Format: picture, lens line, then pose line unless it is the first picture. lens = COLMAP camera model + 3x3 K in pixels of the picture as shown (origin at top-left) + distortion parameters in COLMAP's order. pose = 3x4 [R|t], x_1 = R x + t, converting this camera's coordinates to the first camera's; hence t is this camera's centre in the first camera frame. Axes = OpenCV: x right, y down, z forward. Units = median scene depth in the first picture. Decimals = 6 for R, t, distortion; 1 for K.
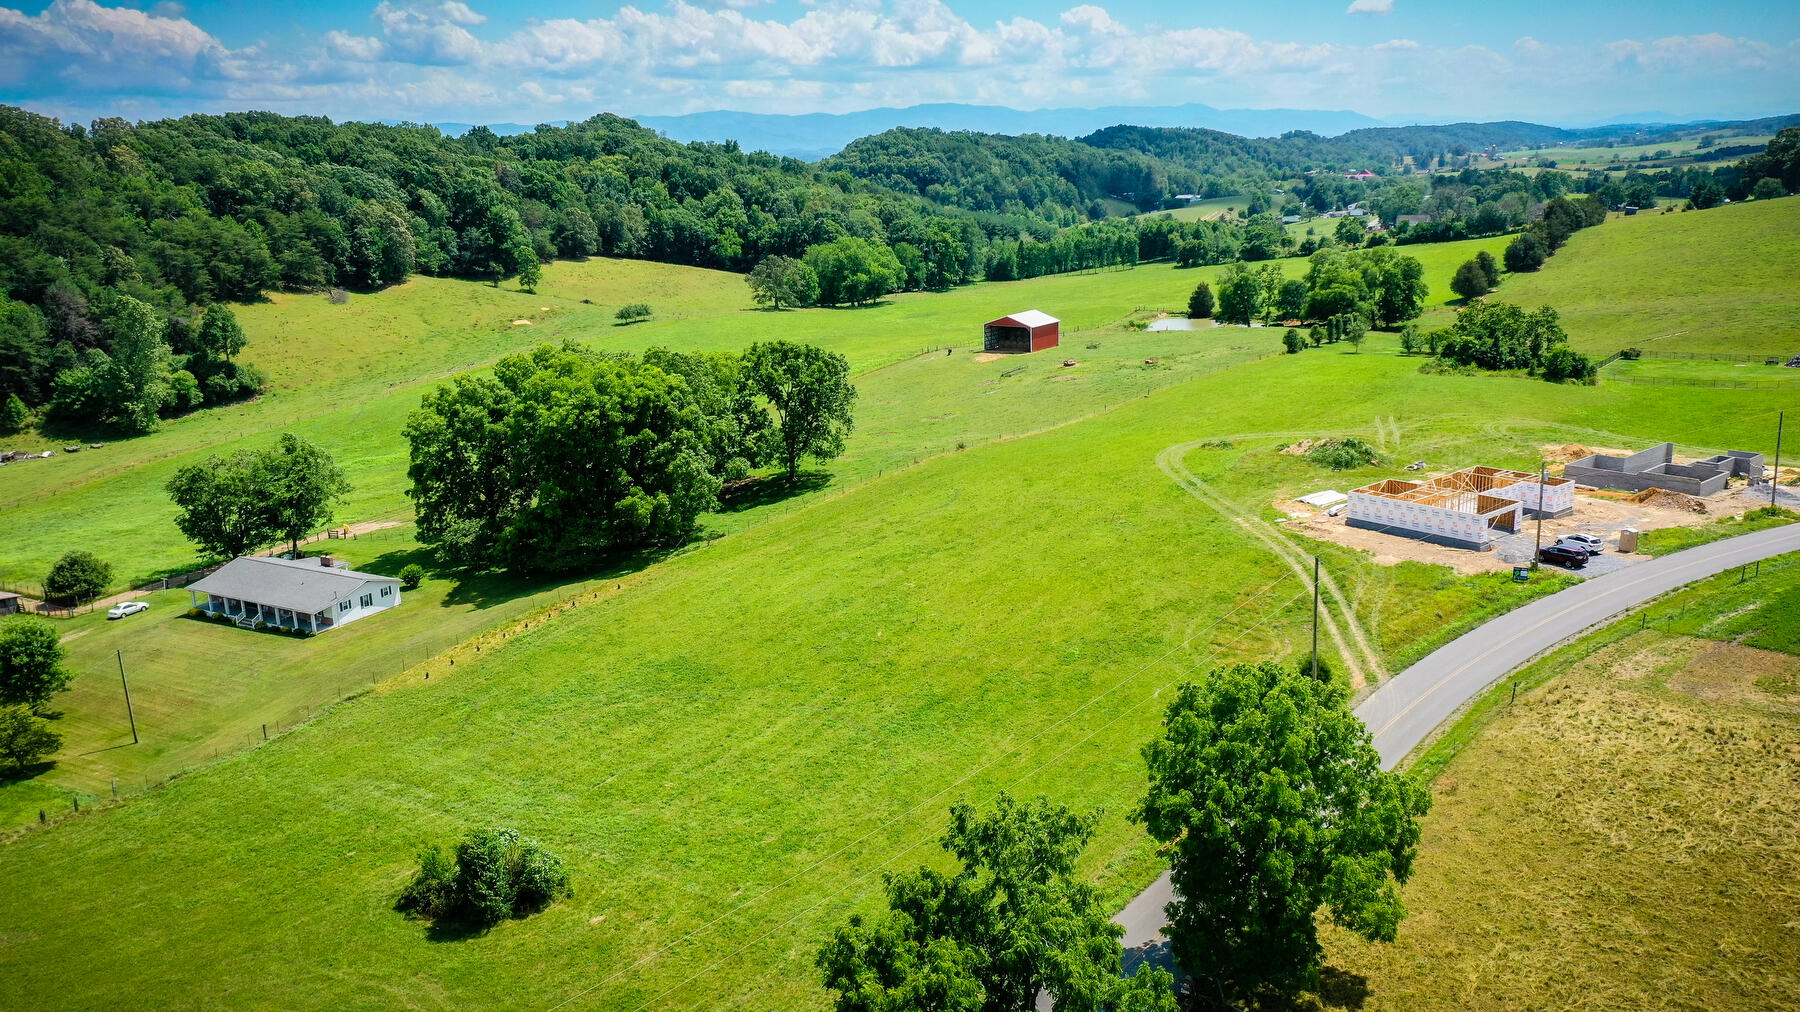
lens RADIAL K [[1462.5, 0, 900.0], [0, 1462.5, 506.0], [0, 0, 1]] dist [0.004094, 0.002612]
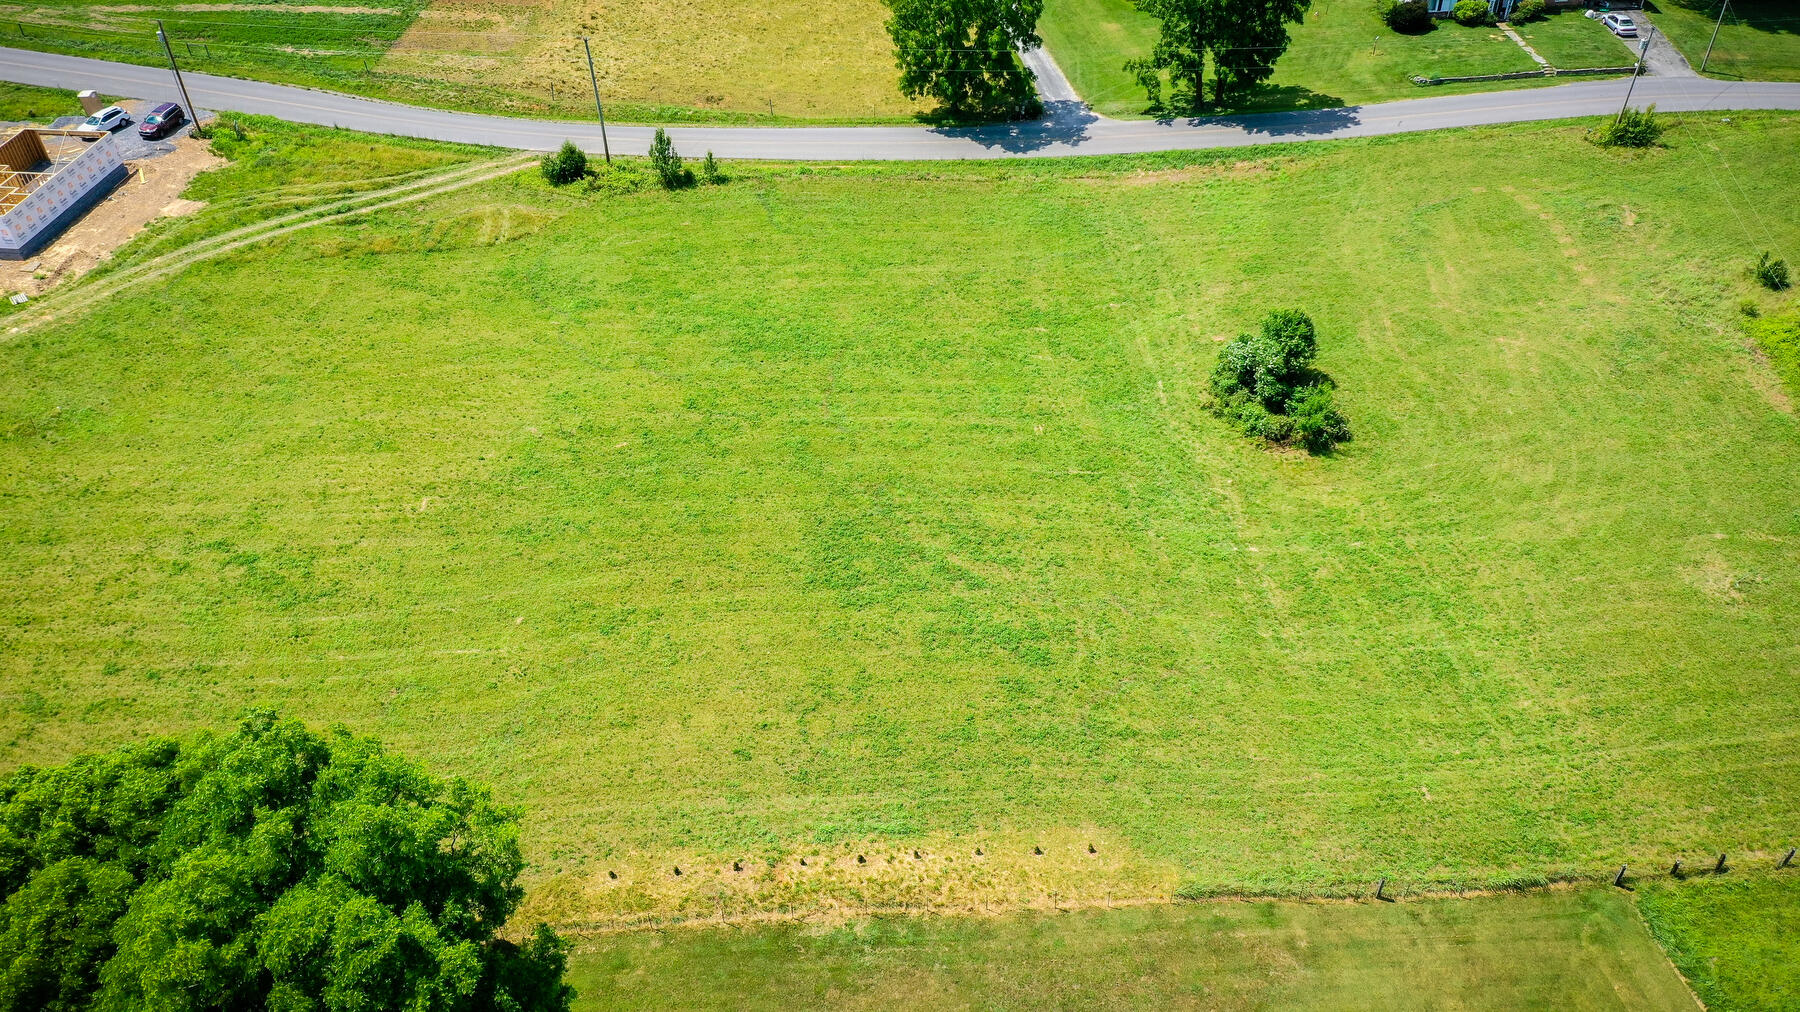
lens RADIAL K [[1447.0, 0, 900.5], [0, 1447.0, 463.2], [0, 0, 1]] dist [0.014855, 0.001256]
pose [[-0.688412, -0.405965, 0.601067, -0.511509], [0.216272, 0.676107, 0.704347, -0.359766], [-0.692326, 0.614875, -0.377642, 1.101176]]
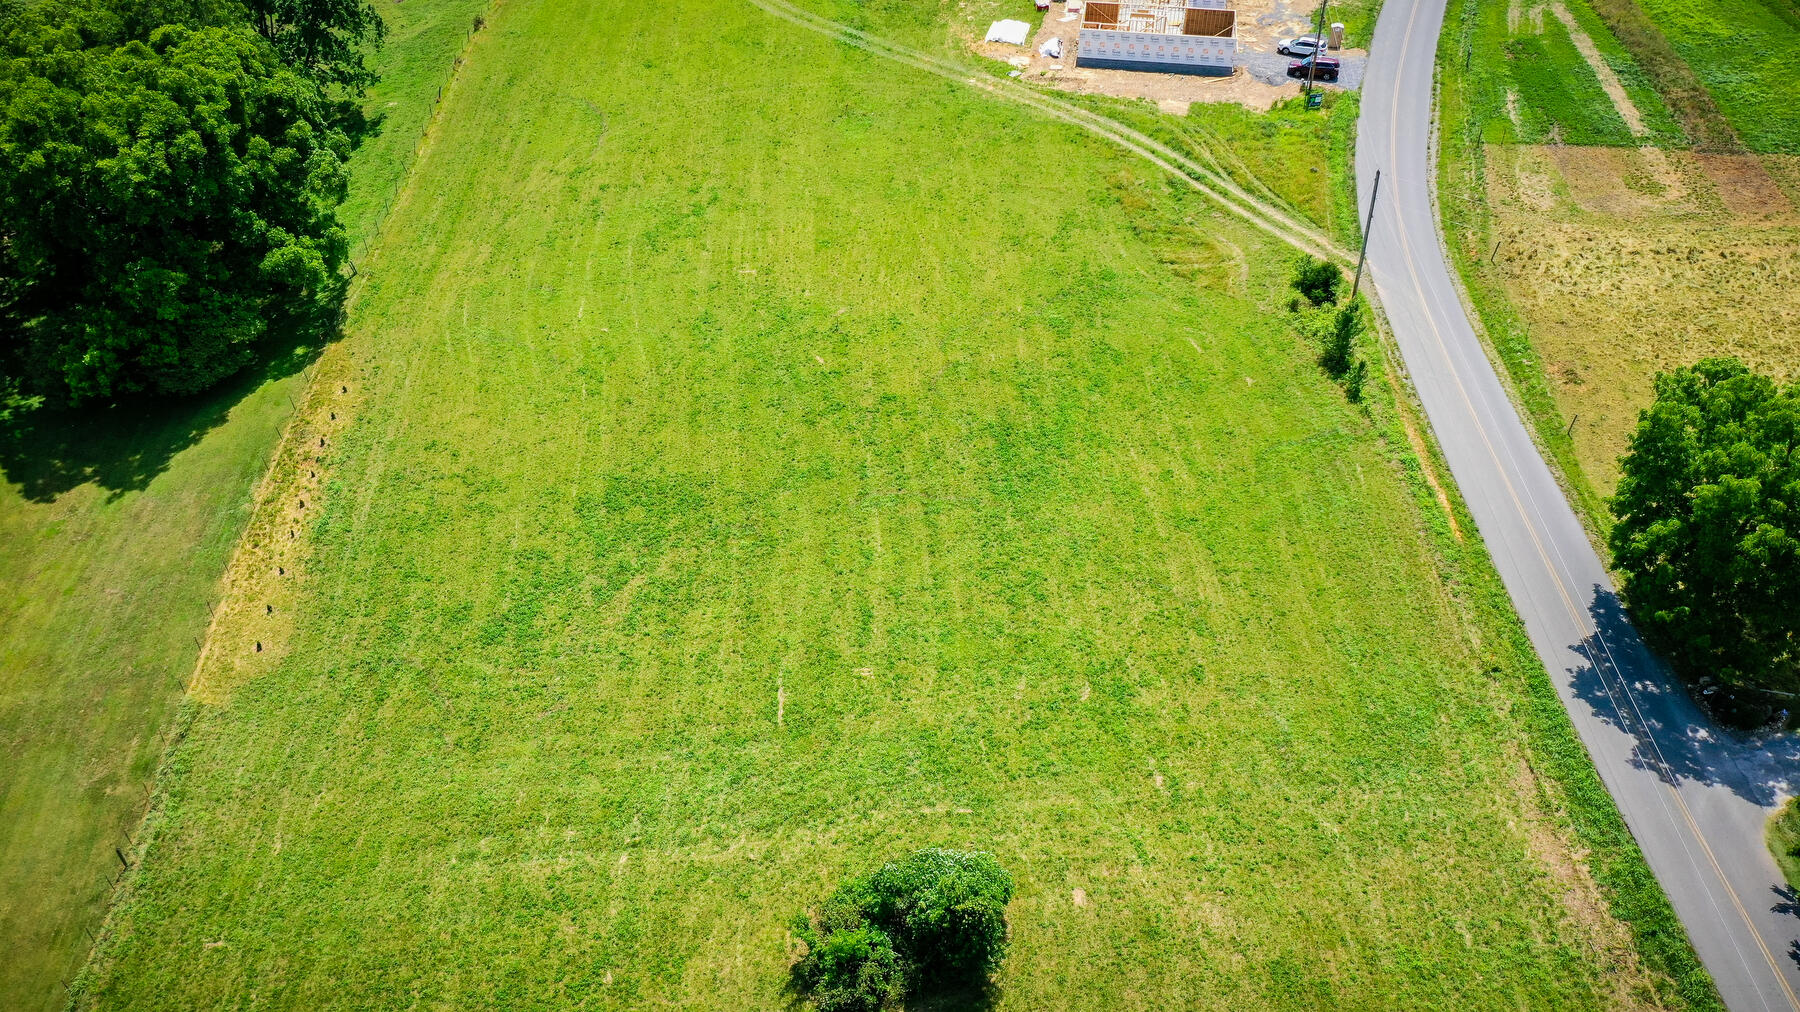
lens RADIAL K [[1447.0, 0, 900.5], [0, 1447.0, 463.2], [0, 0, 1]] dist [0.014855, 0.001256]
pose [[0.758217, -0.367353, 0.538664, -0.399389], [0.130677, 0.895025, 0.426442, -0.180962], [-0.638773, -0.252945, 0.726628, 0.353839]]
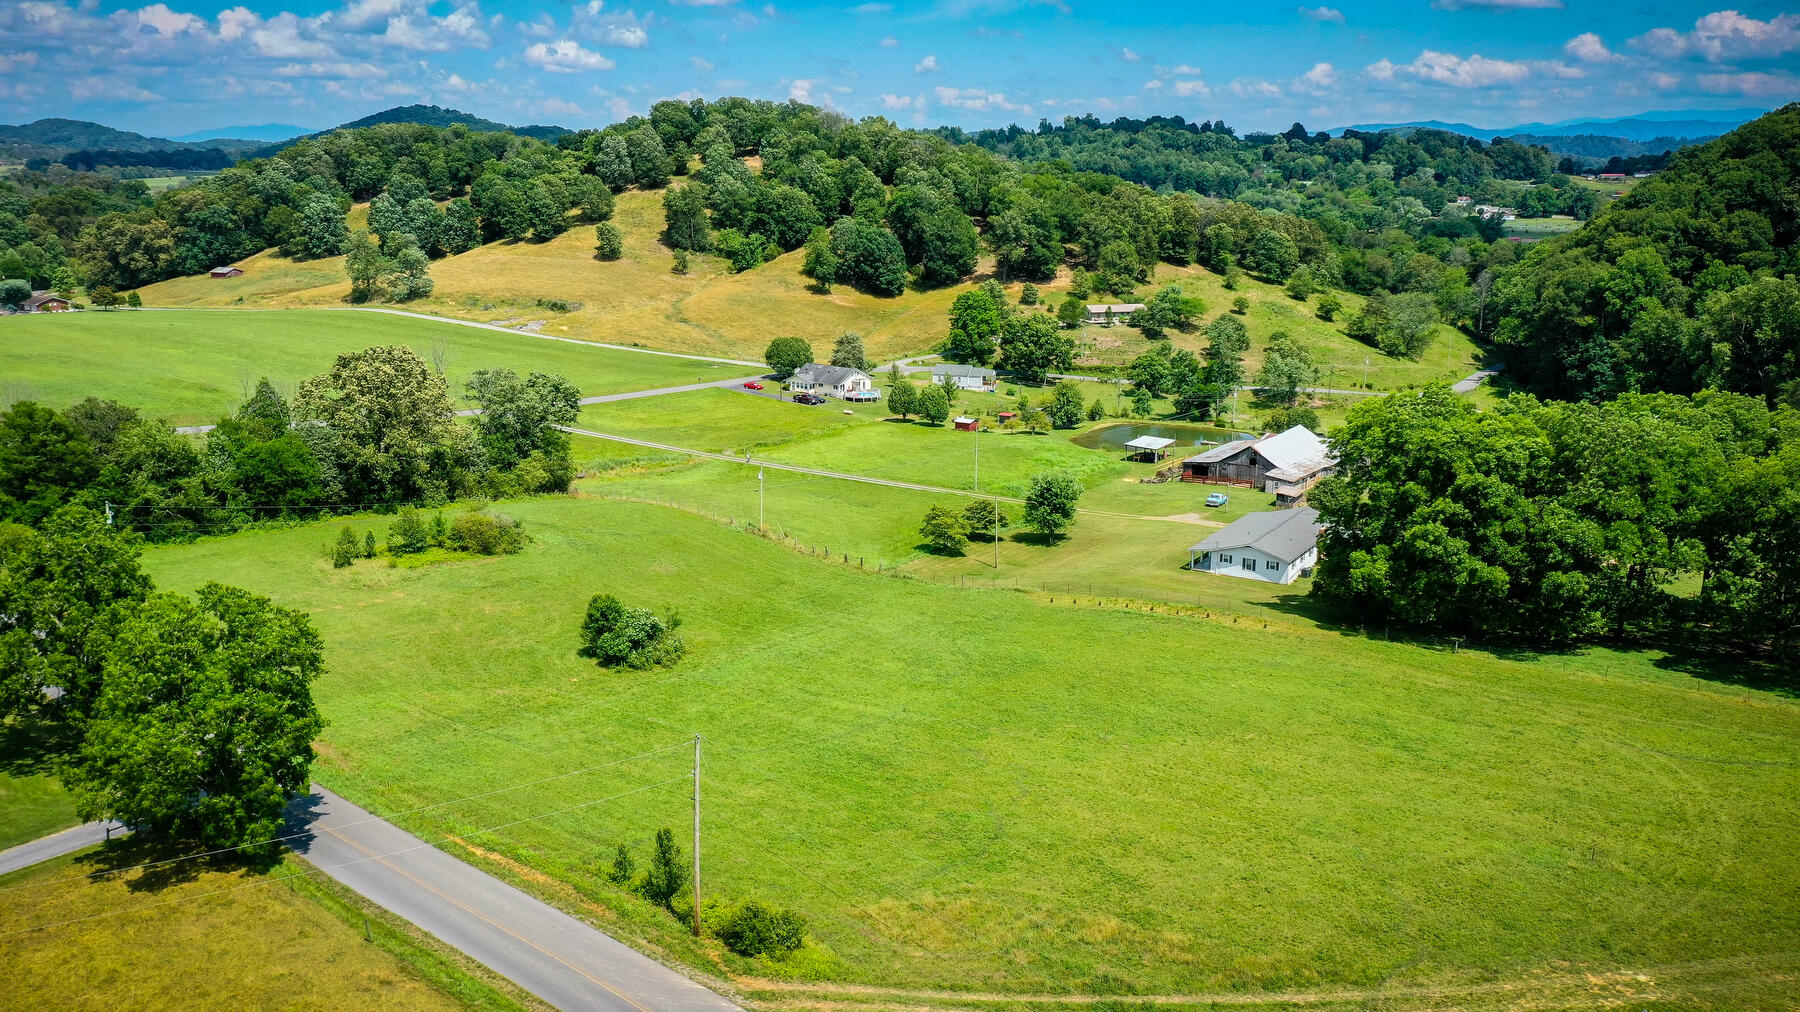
lens RADIAL K [[1447.0, 0, 900.5], [0, 1447.0, 463.2], [0, 0, 1]] dist [0.014855, 0.001256]
pose [[-0.050542, 0.234382, -0.970830, 0.702883], [-0.240295, 0.940662, 0.239609, -0.211454], [0.969383, 0.245396, 0.008778, 0.802477]]
